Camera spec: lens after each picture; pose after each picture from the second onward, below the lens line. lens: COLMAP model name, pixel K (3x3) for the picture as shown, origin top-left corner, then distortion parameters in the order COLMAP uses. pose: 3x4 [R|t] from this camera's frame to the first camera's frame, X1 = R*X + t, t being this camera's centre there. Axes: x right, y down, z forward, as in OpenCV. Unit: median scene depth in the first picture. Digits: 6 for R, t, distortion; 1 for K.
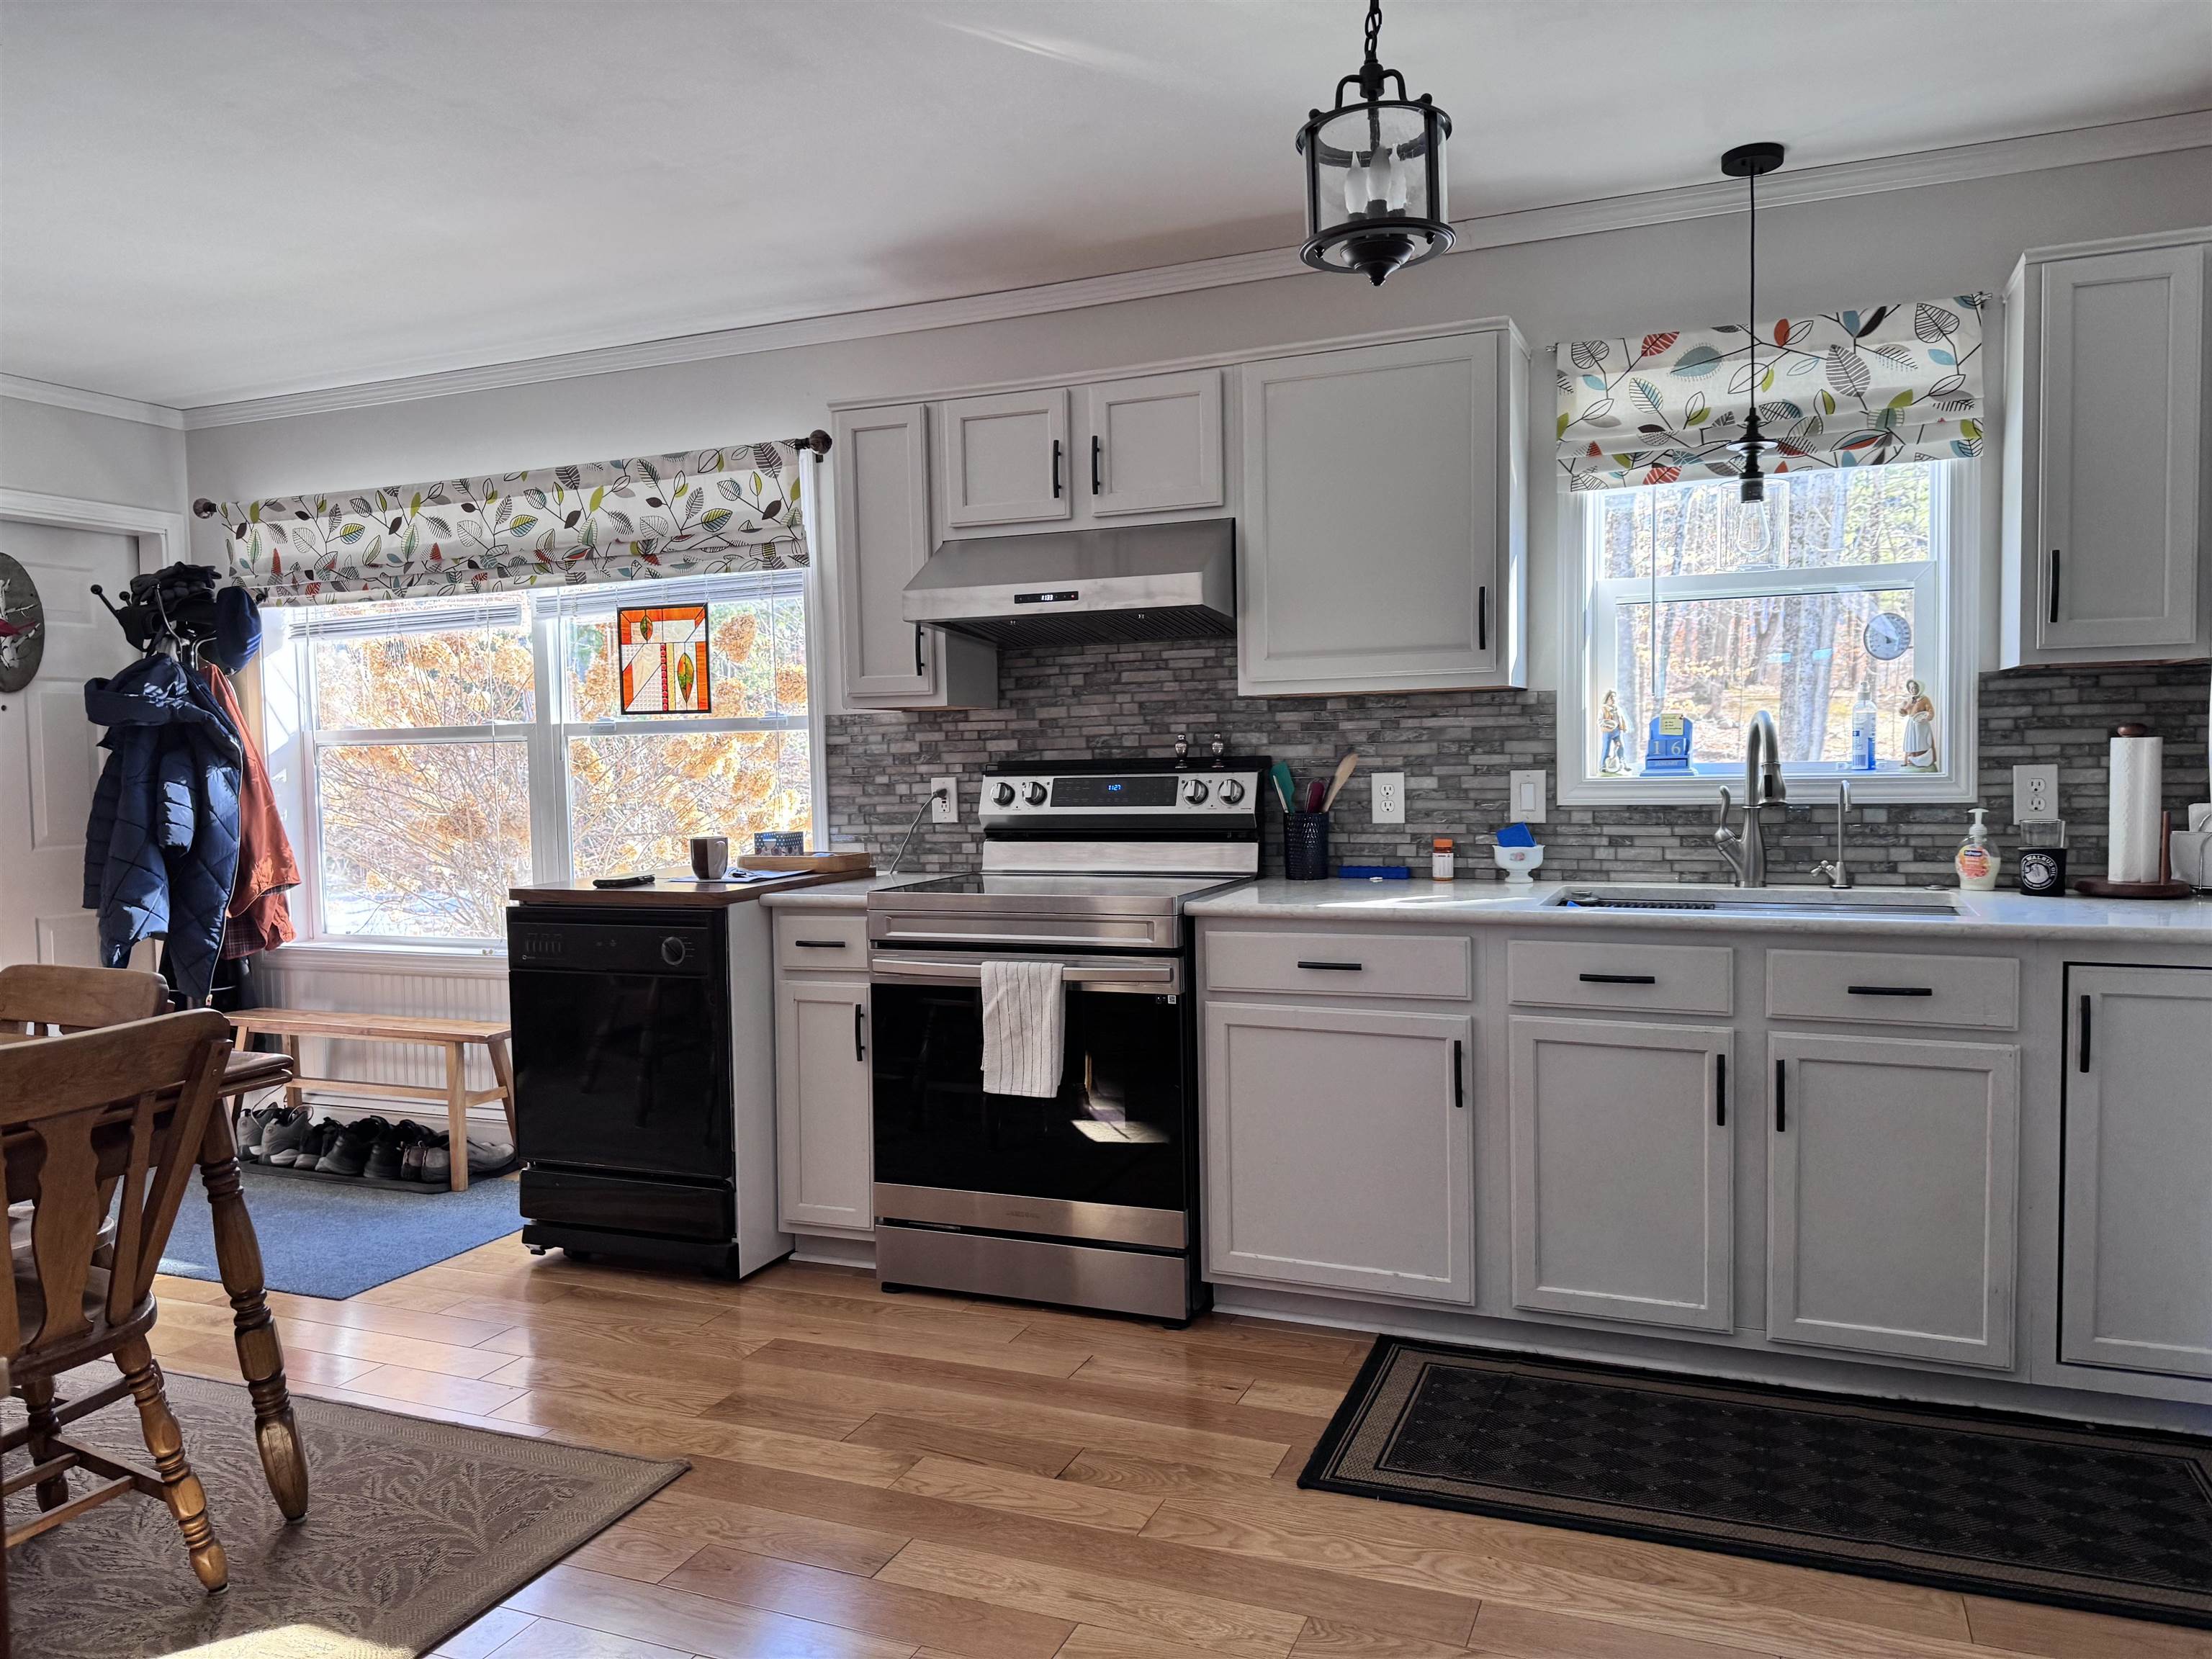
lens RADIAL K [[1557.4, 0, 1104.2], [0, 1557.4, 840.0], [0, 0, 1]] dist [0.030969, -0.040290]
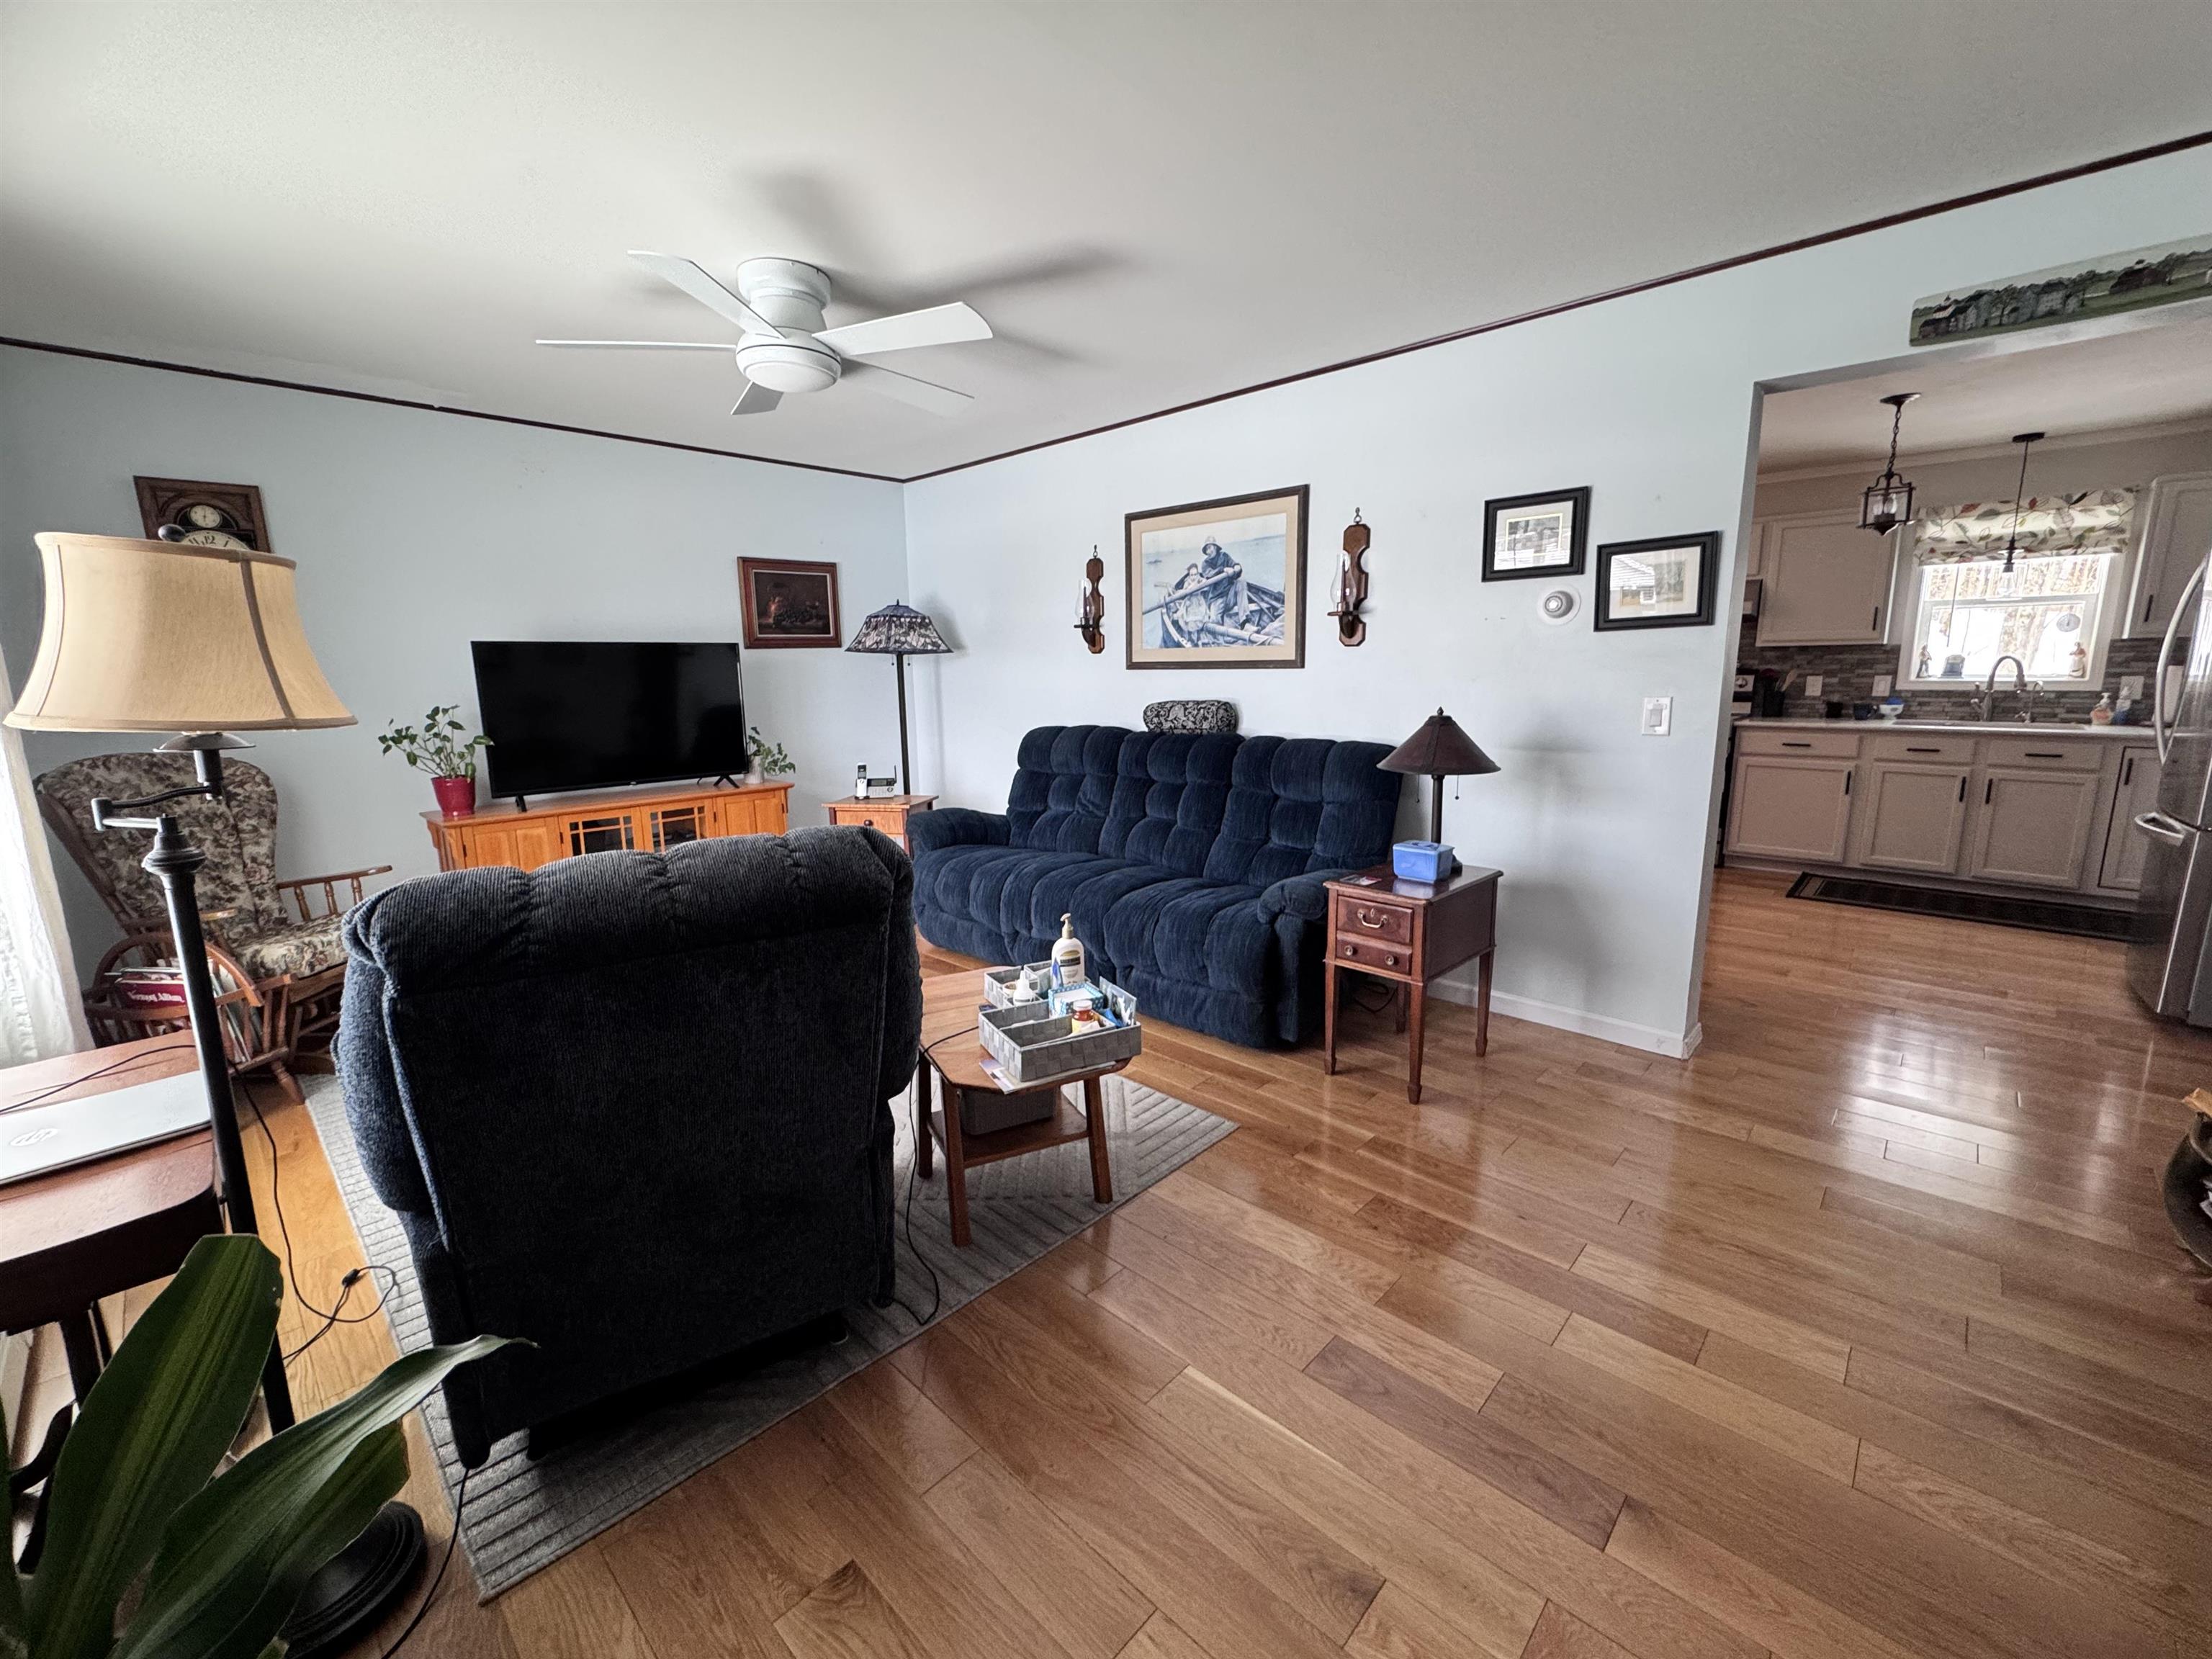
lens RADIAL K [[884.1, 0, 1127.0], [0, 884.1, 824.3], [0, 0, 1]] dist [0.000655, 0.000896]
pose [[0.936188, 0.067857, -0.344887, -0.397982], [-0.023087, 0.990941, 0.132299, 0.036061], [0.350740, -0.115895, 0.929274, -0.879980]]
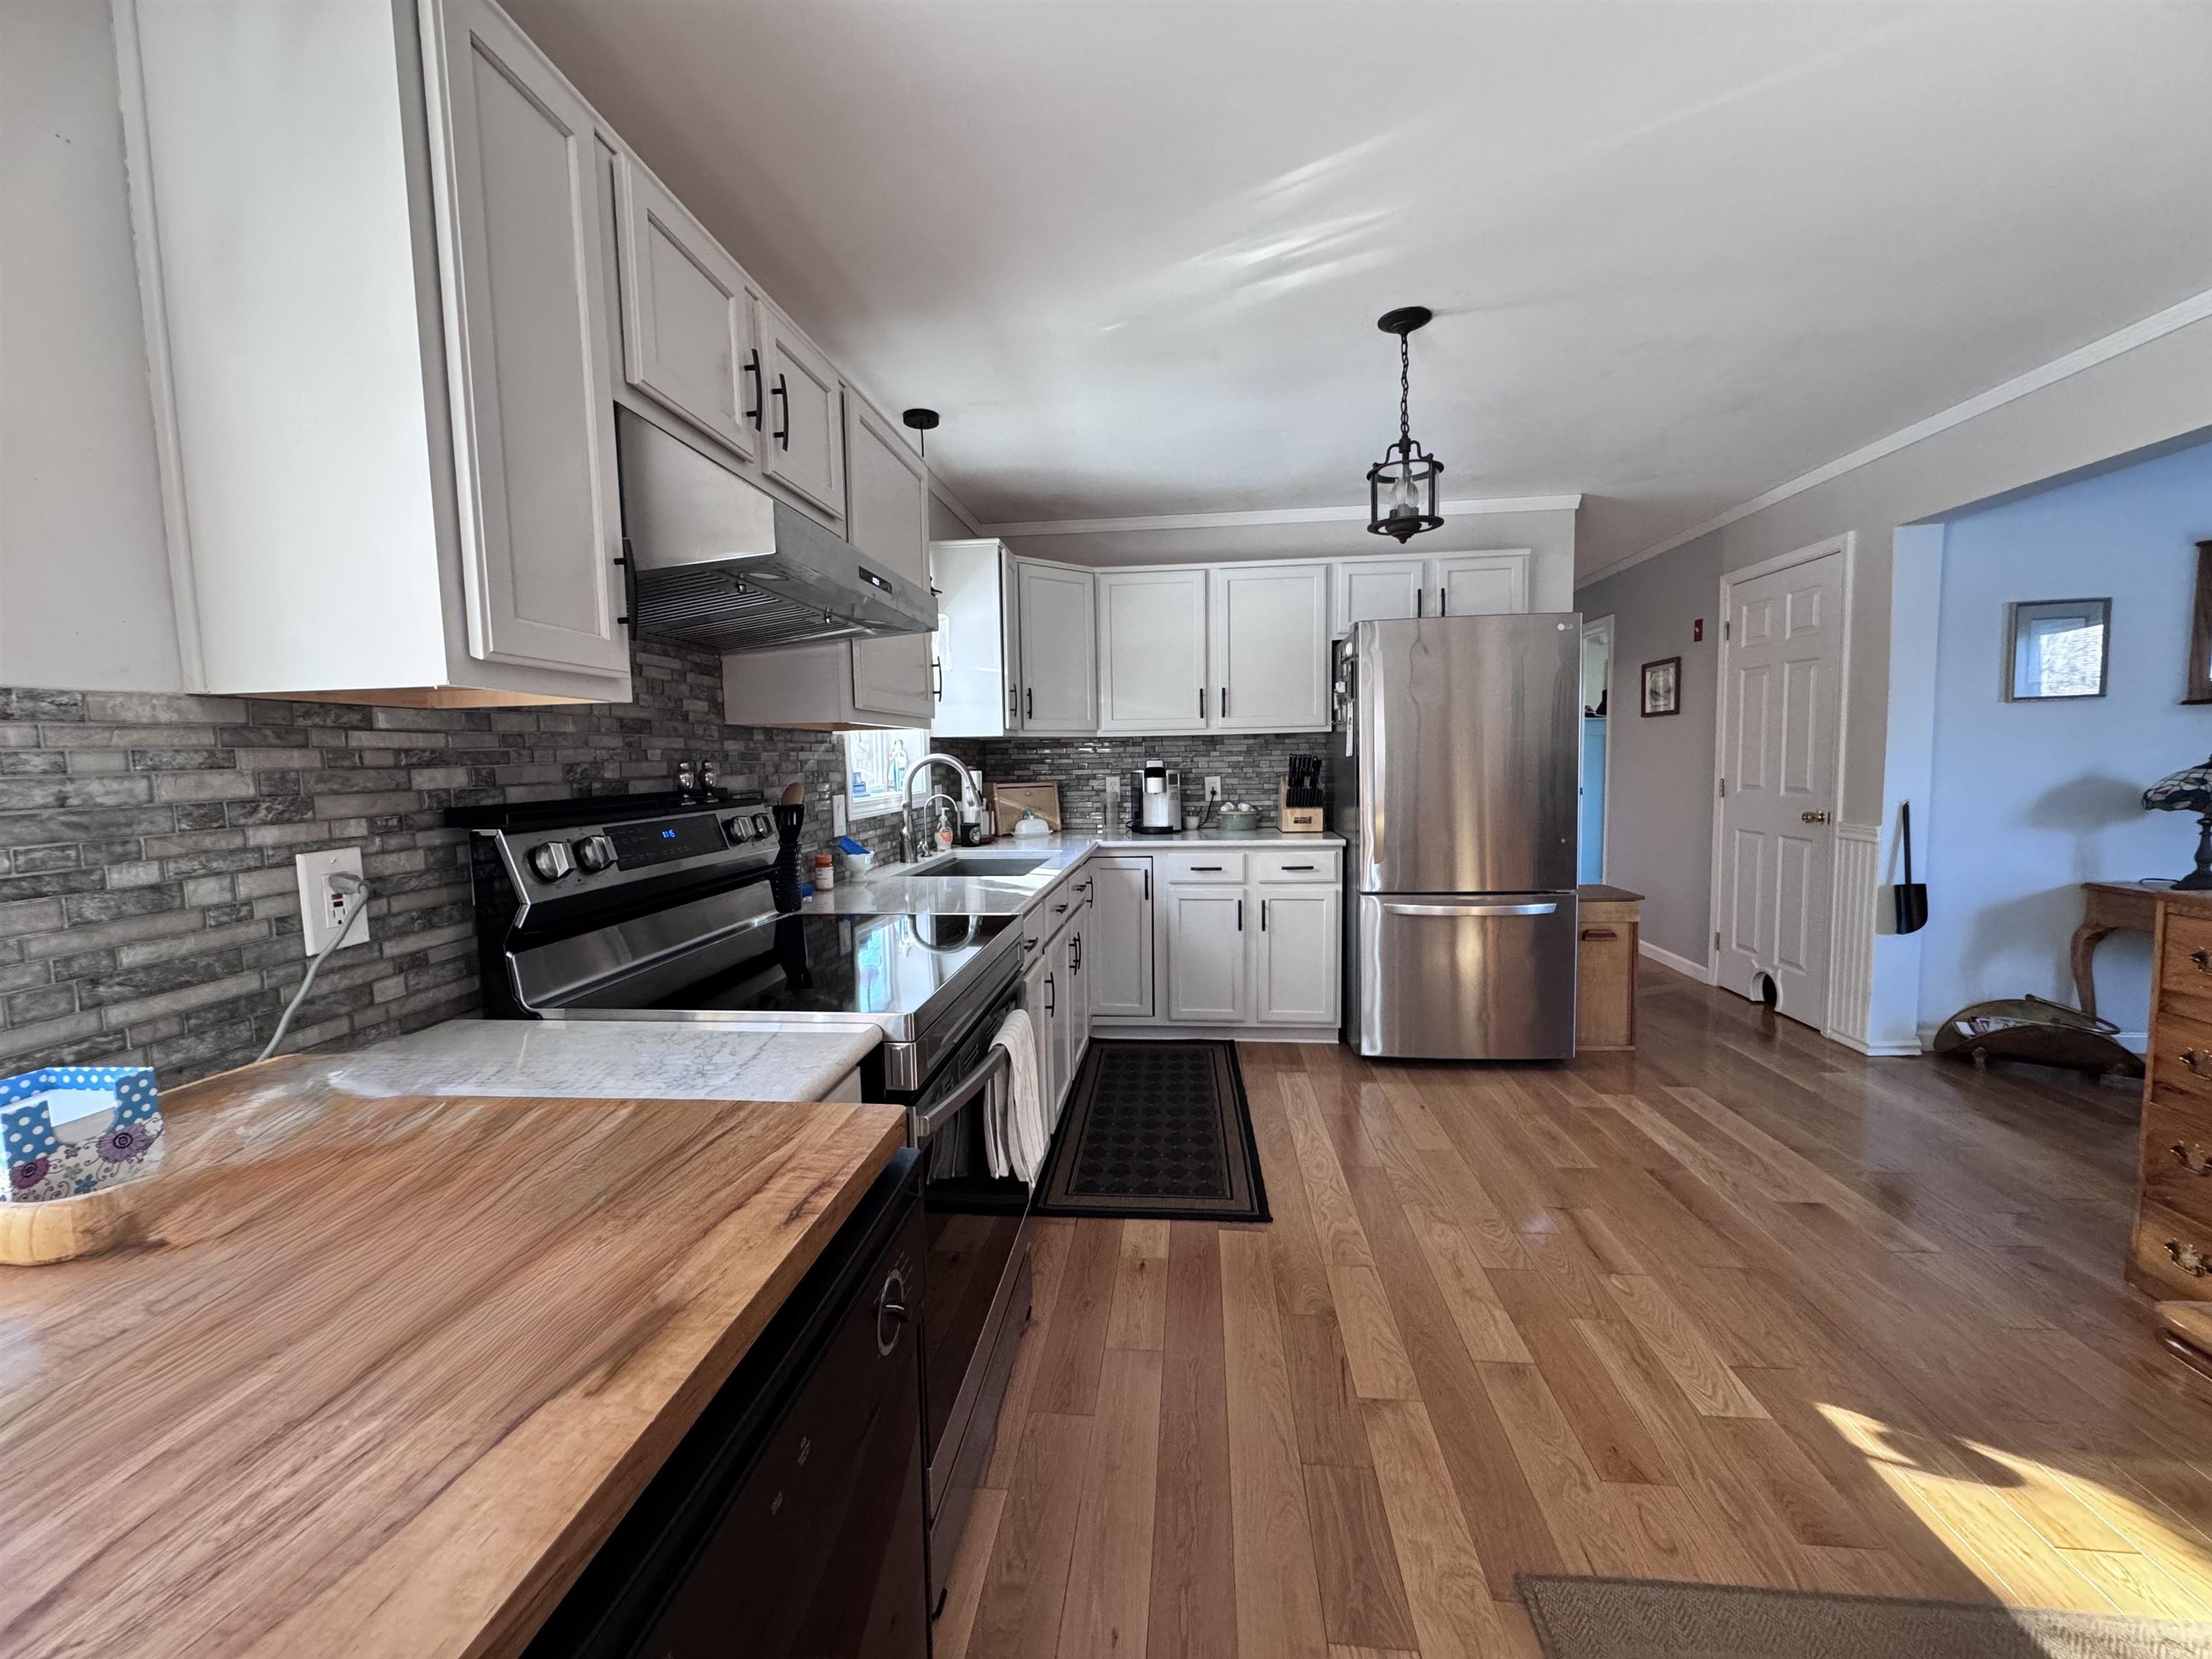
lens RADIAL K [[884.1, 0, 1106.8], [0, 884.1, 829.6], [0, 0, 1]] dist [0.000655, 0.000896]
pose [[-0.305588, -0.052009, 0.950742, -0.493068], [0.082607, 0.993294, 0.080889, -0.057130], [-0.948574, 0.103256, -0.299243, 1.018116]]
